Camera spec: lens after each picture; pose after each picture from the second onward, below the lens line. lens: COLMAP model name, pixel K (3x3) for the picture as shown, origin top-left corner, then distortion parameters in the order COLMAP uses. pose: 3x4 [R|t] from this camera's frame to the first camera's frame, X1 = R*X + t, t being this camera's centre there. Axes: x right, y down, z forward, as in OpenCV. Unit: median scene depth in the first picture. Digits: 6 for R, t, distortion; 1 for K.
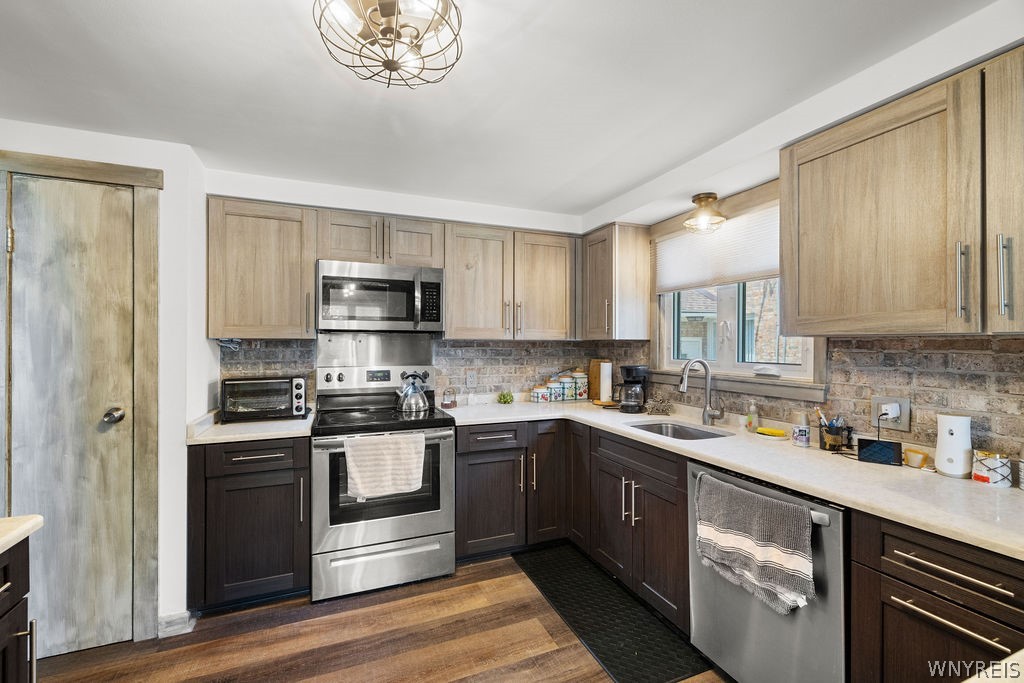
lens RADIAL K [[432.1, 0, 505.6], [0, 432.1, 343.1], [0, 0, 1]] dist [-0.000225, -0.000218]
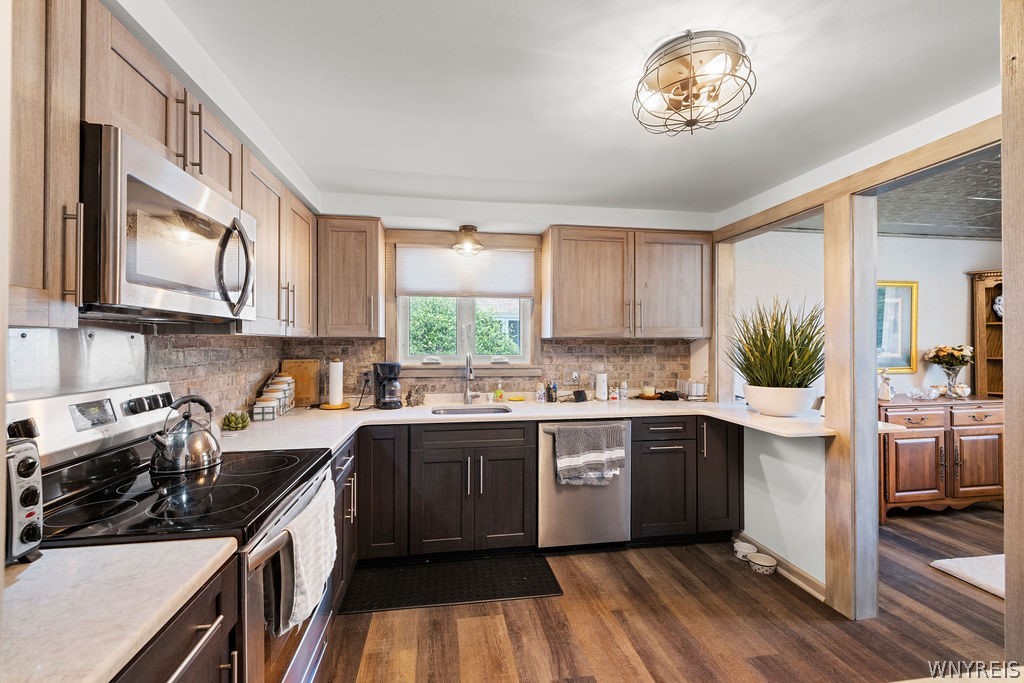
lens RADIAL K [[432.1, 0, 509.0], [0, 432.1, 341.0], [0, 0, 1]] dist [-0.000225, -0.000218]
pose [[0.222608, 0.001938, 0.974906, -0.965369], [-0.002864, 0.999995, -0.001334, 0.001463], [-0.974904, -0.002495, 0.222612, 0.741555]]
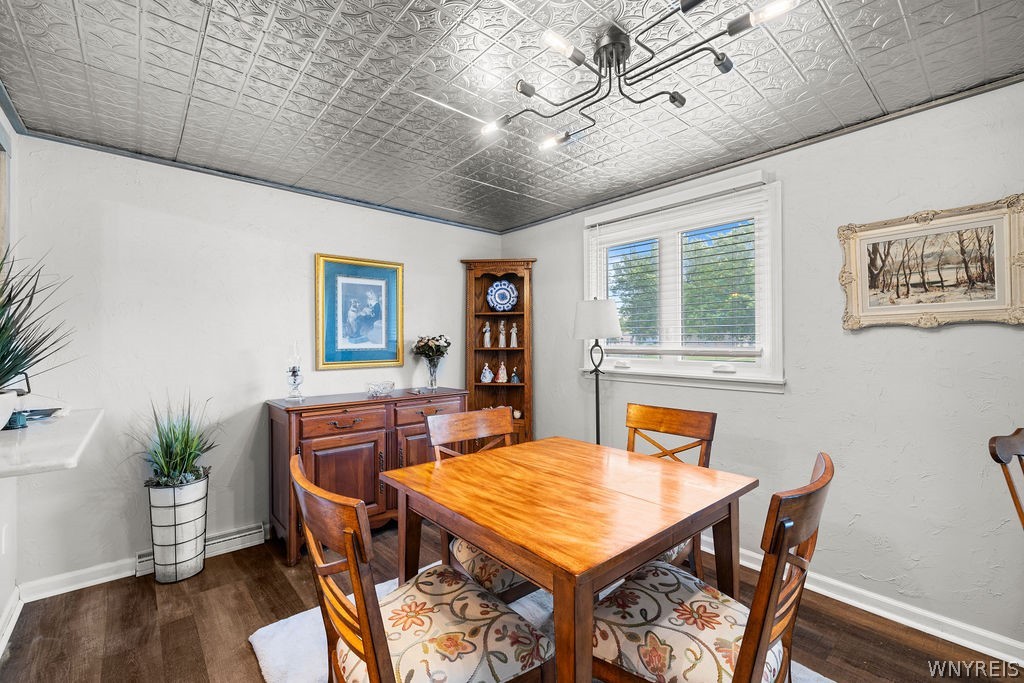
lens RADIAL K [[432.1, 0, 511.8], [0, 432.1, 336.6], [0, 0, 1]] dist [-0.000225, -0.000218]
pose [[-0.317828, 0.013182, 0.948057, -0.443982], [0.001441, 0.999909, -0.013420, 0.044454], [-0.948147, -0.002899, -0.317818, -0.501727]]
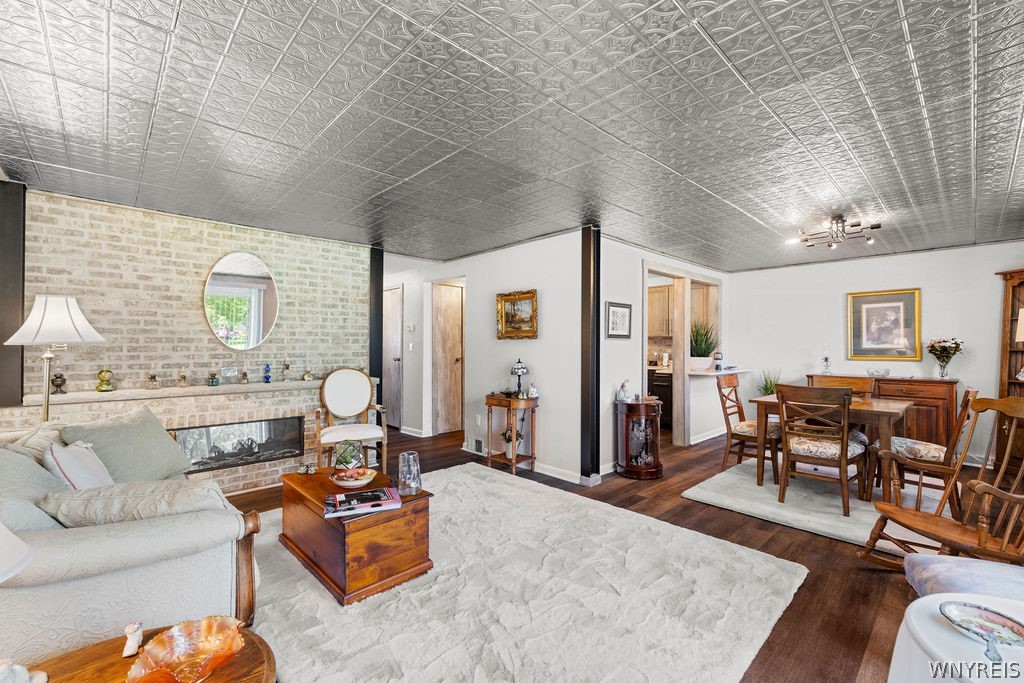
lens RADIAL K [[432.1, 0, 507.6], [0, 432.1, 344.6], [0, 0, 1]] dist [-0.000225, -0.000218]
pose [[0.933487, 0.003648, 0.358594, -1.715715], [-0.005331, 0.999979, 0.003705, 0.048311], [-0.358573, -0.005371, 0.933486, -2.108166]]
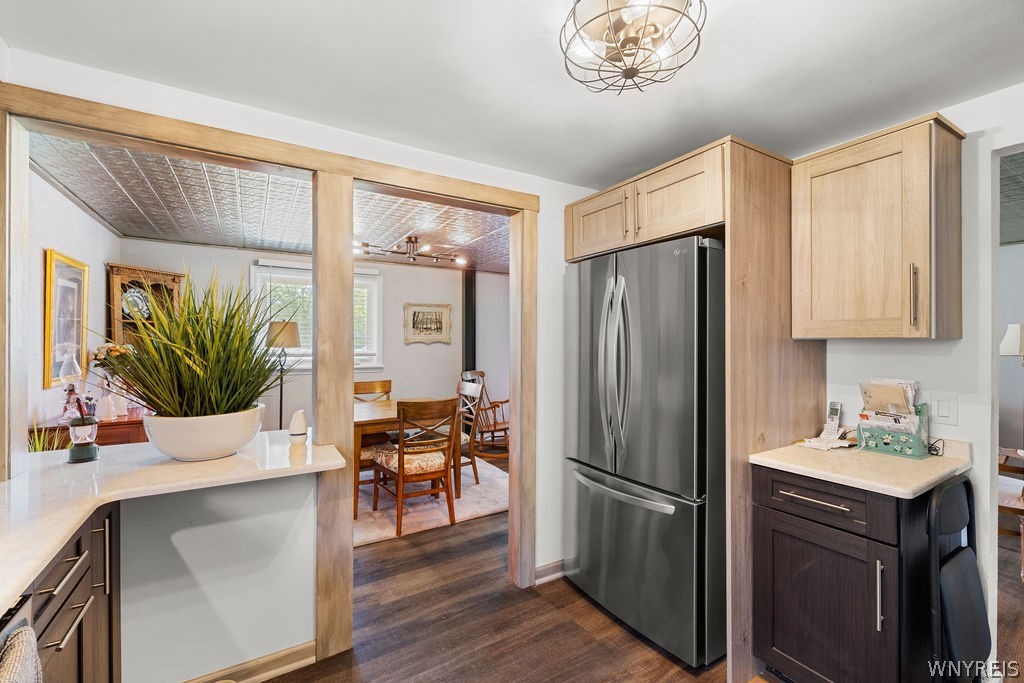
lens RADIAL K [[432.1, 0, 508.6], [0, 432.1, 344.1], [0, 0, 1]] dist [-0.000225, -0.000218]
pose [[-0.987715, -0.000286, -0.156265, 0.098223], [-0.001258, 0.999980, 0.006127, -0.001074], [0.156260, 0.006248, -0.987696, 1.171434]]
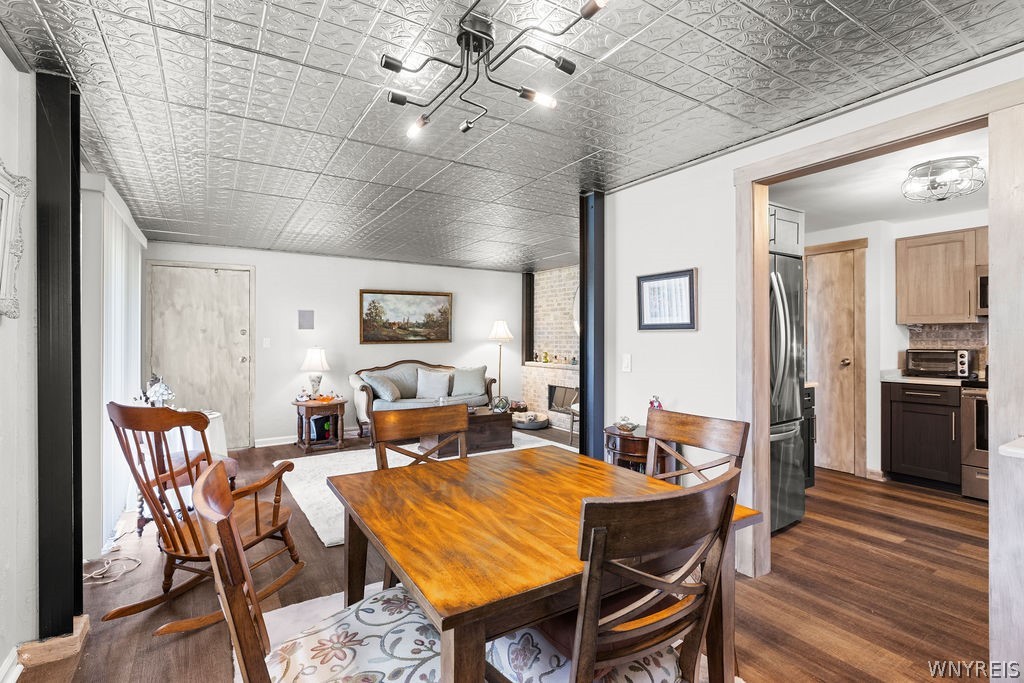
lens RADIAL K [[479.8, 0, 510.8], [0, 479.8, 336.0], [0, 0, 1]] dist [-0.002606, -0.000478]
pose [[0.172441, -0.004156, -0.985011, 1.055041], [0.002189, 0.999990, -0.003836, 0.046651], [0.985017, -0.001494, 0.172448, -0.955616]]
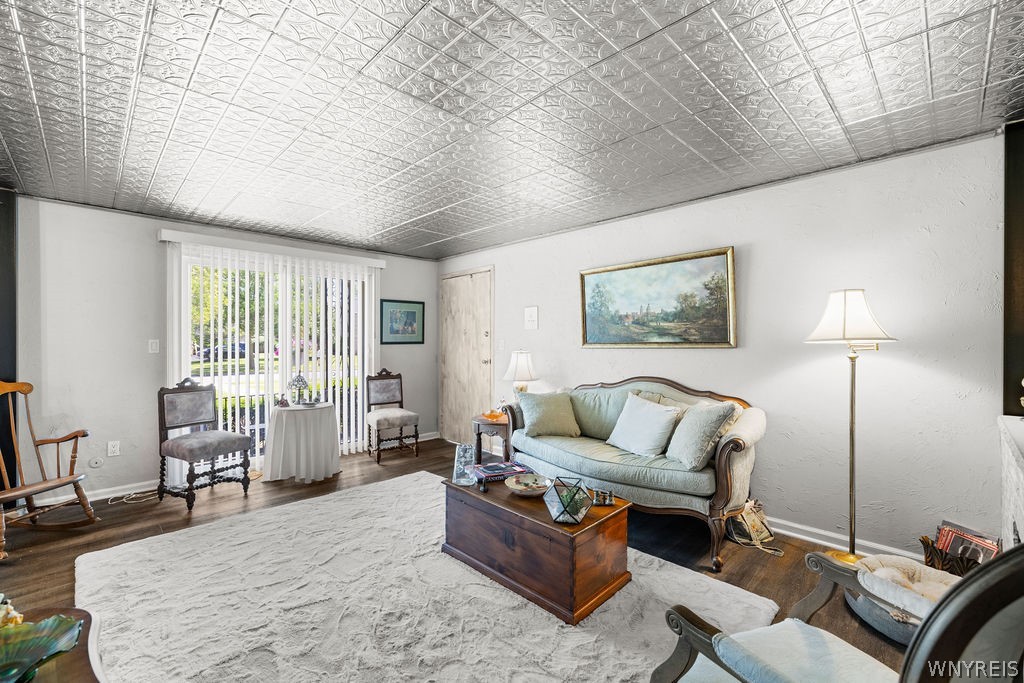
lens RADIAL K [[432.1, 0, 513.0], [0, 432.1, 341.8], [0, 0, 1]] dist [-0.000225, -0.000218]
pose [[-0.923645, -0.001444, -0.383246, -1.182224], [-0.000996, 0.999999, -0.001368, 0.059034], [0.383248, -0.000882, -0.923645, 0.348316]]
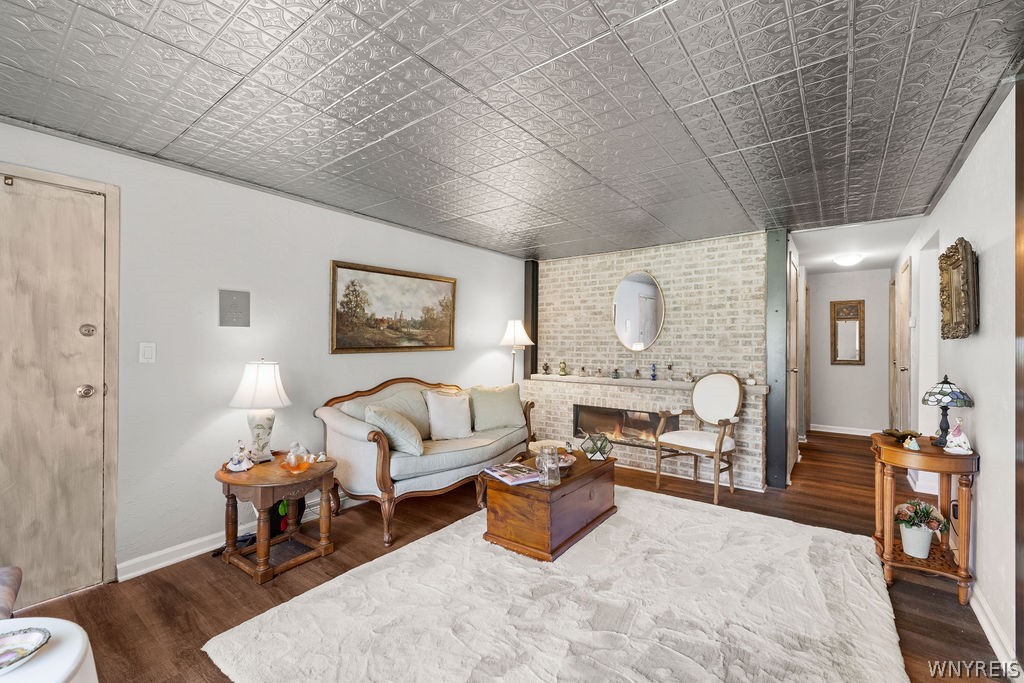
lens RADIAL K [[432.1, 0, 515.8], [0, 432.1, 342.9], [0, 0, 1]] dist [-0.000225, -0.000218]
pose [[0.512709, -0.000100, -0.858562, -0.449866], [-0.000743, 1.000000, -0.000559, 0.043299], [0.858562, 0.000924, 0.512709, -1.637567]]
